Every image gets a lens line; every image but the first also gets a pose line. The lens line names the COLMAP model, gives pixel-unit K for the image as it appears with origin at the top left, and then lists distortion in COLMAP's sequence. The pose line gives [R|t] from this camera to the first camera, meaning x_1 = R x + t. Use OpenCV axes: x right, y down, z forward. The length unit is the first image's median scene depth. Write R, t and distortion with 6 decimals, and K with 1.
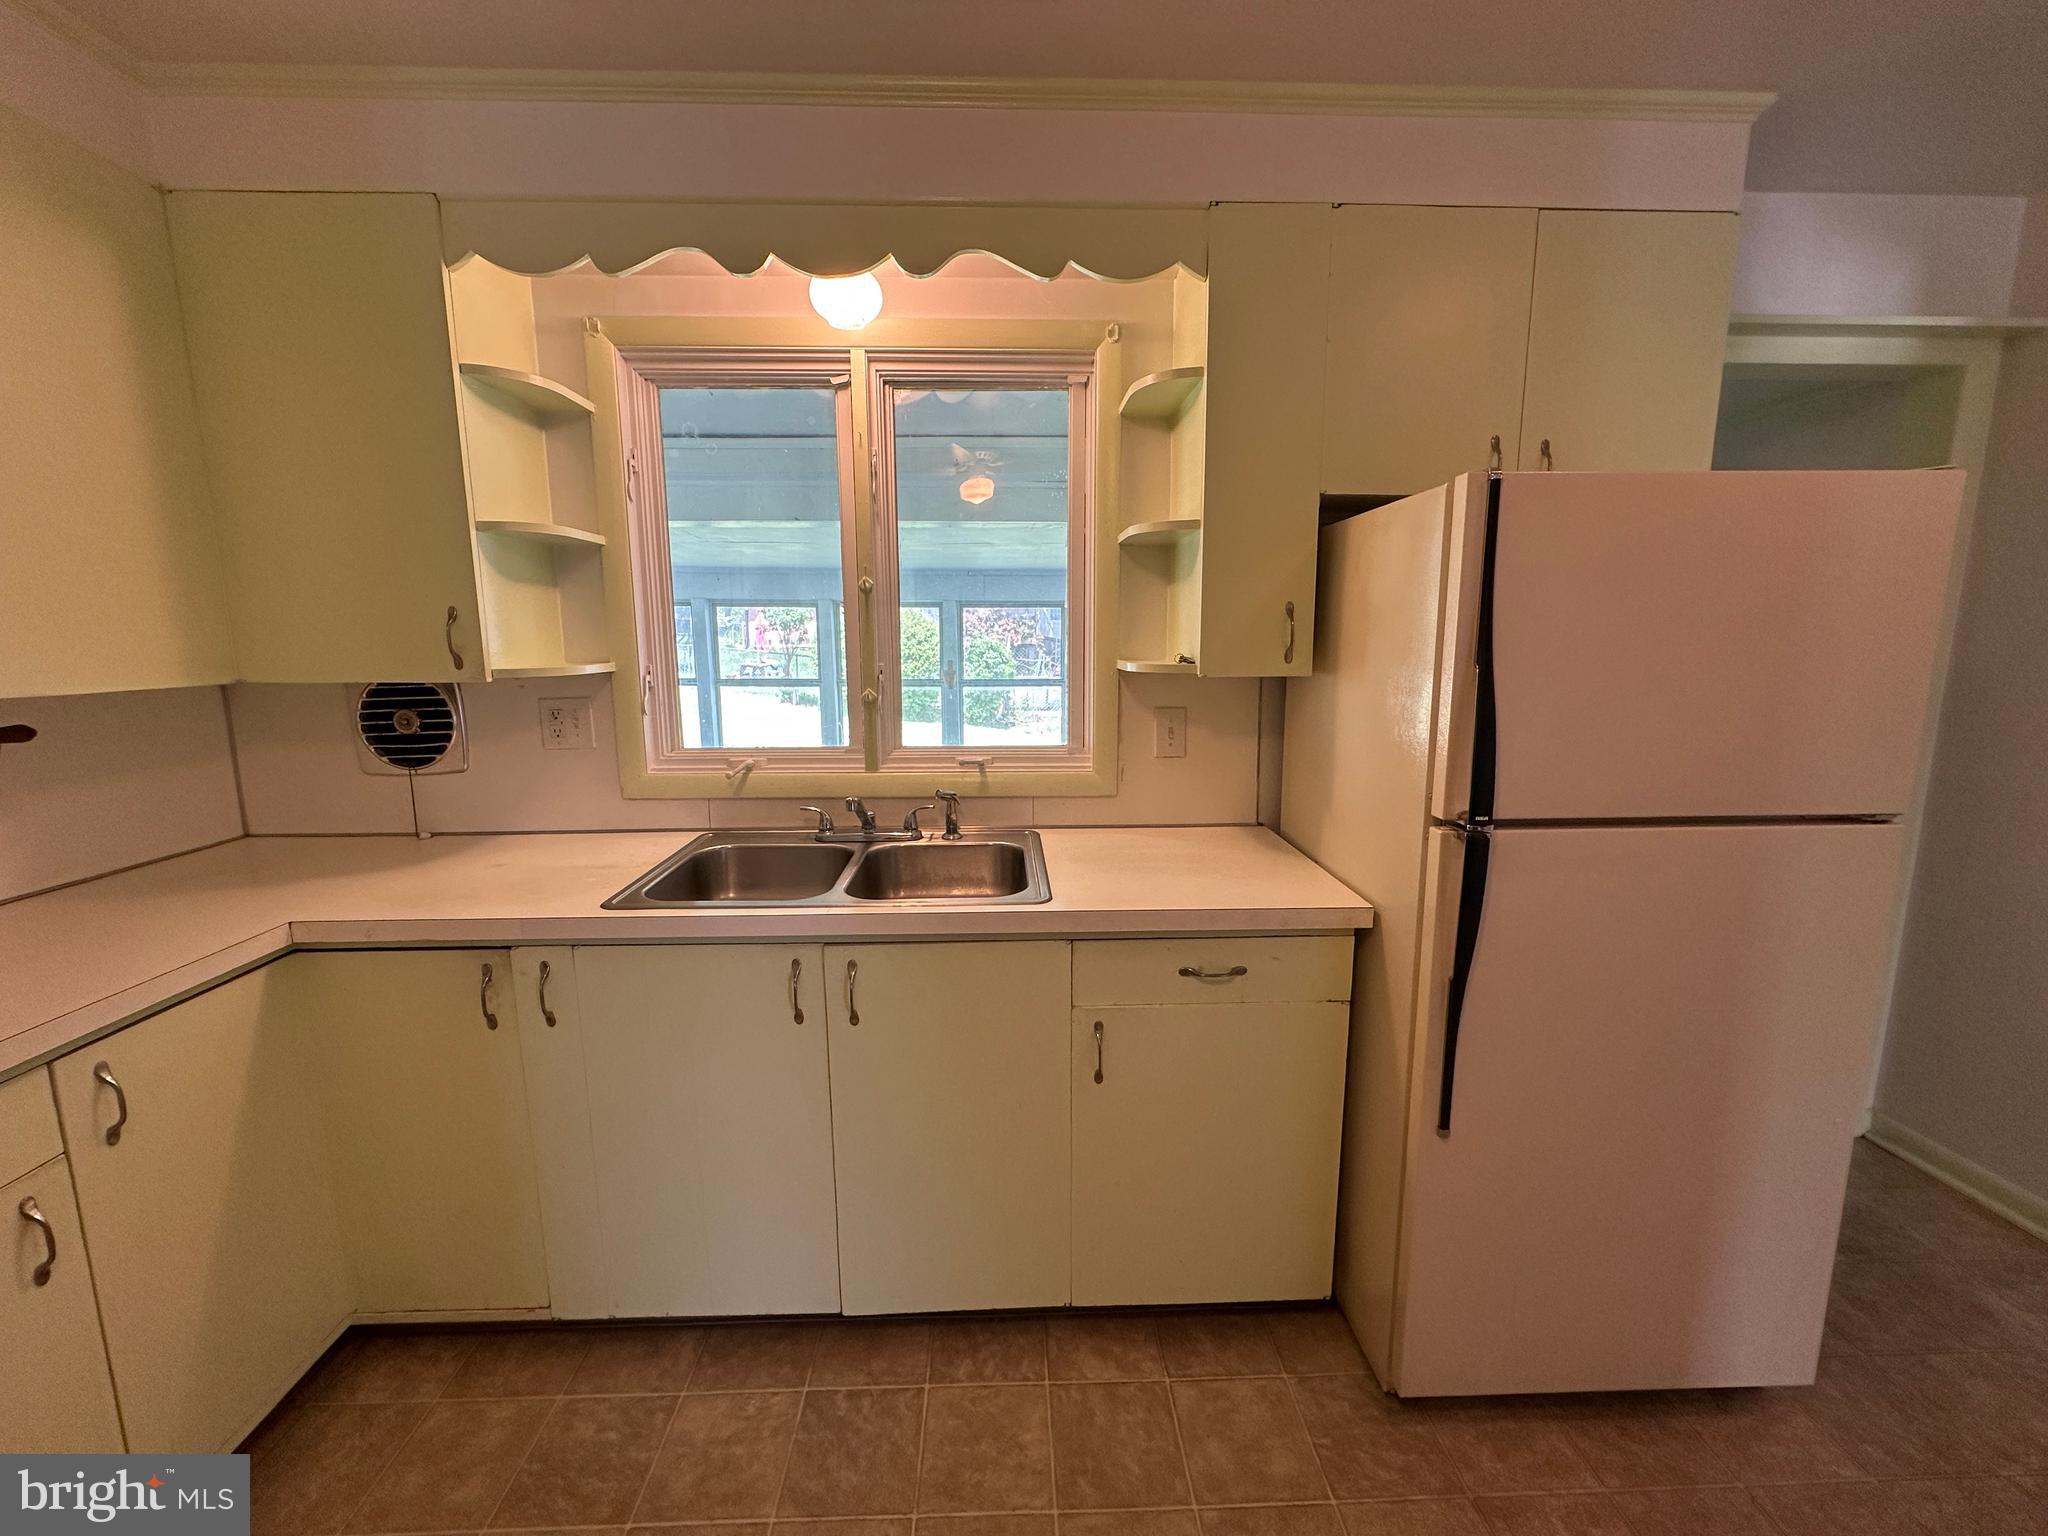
lens RADIAL K [[808.0, 0, 1027.6], [0, 808.0, 765.9], [0, 0, 1]] dist [-0.003568, -0.000125]
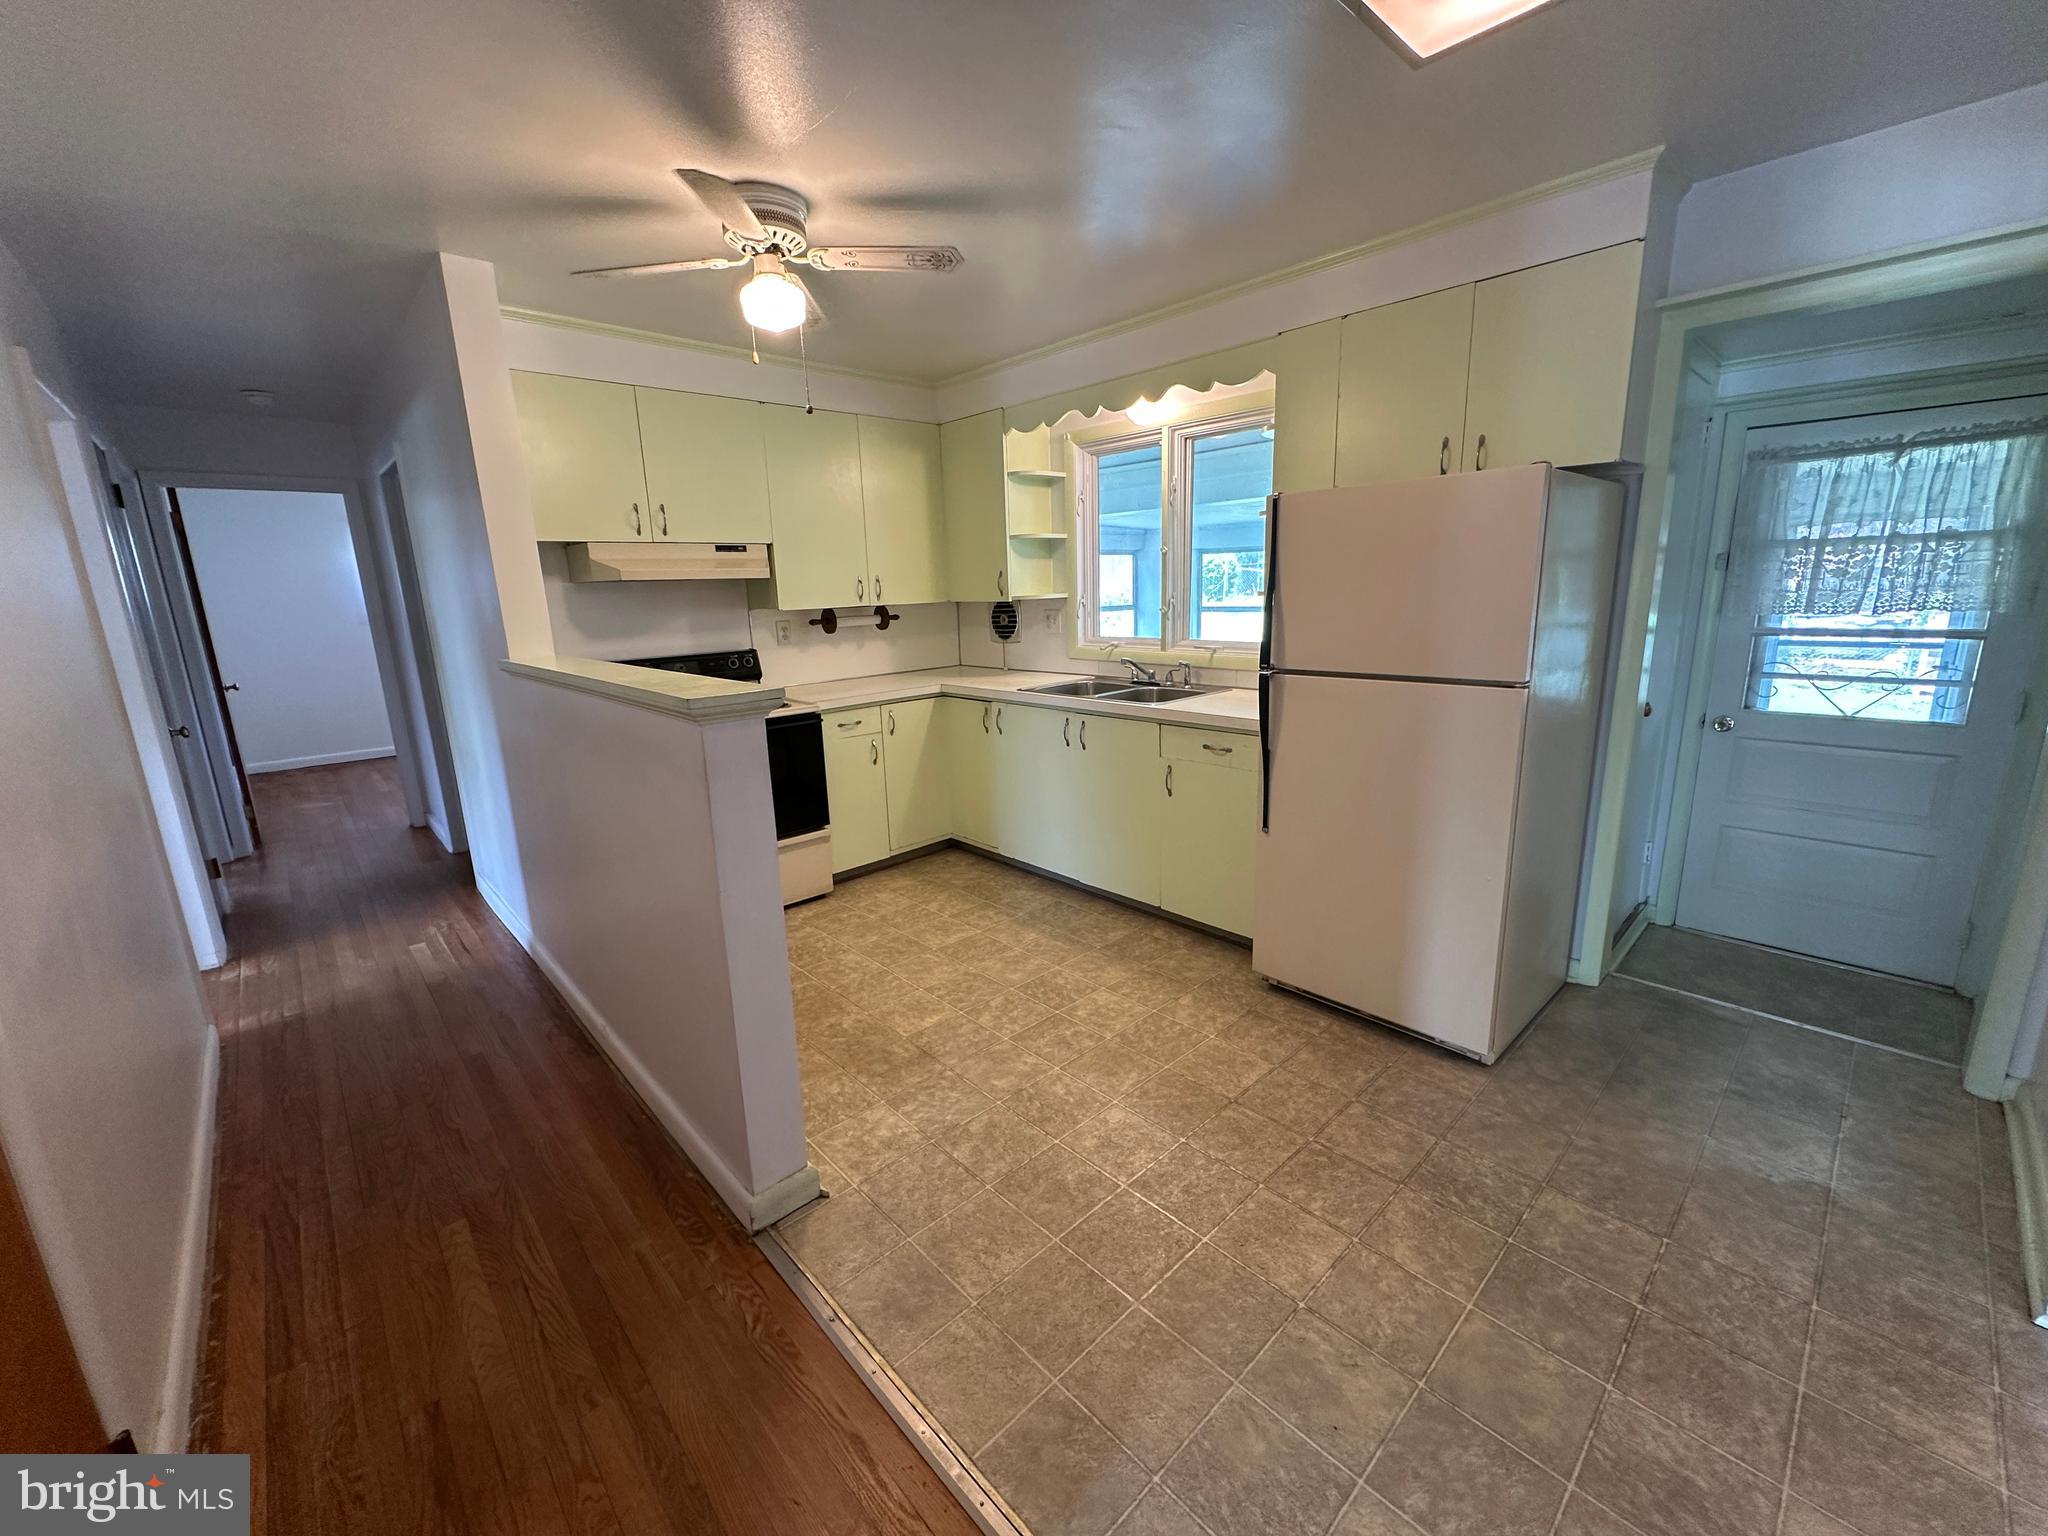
lens RADIAL K [[808.0, 0, 1027.6], [0, 808.0, 765.9], [0, 0, 1]] dist [-0.003568, -0.000125]
pose [[0.659970, 0.149795, -0.736207, 1.280020], [-0.090637, 0.988639, 0.119906, 0.093489], [0.745805, -0.012407, 0.666049, -0.617118]]
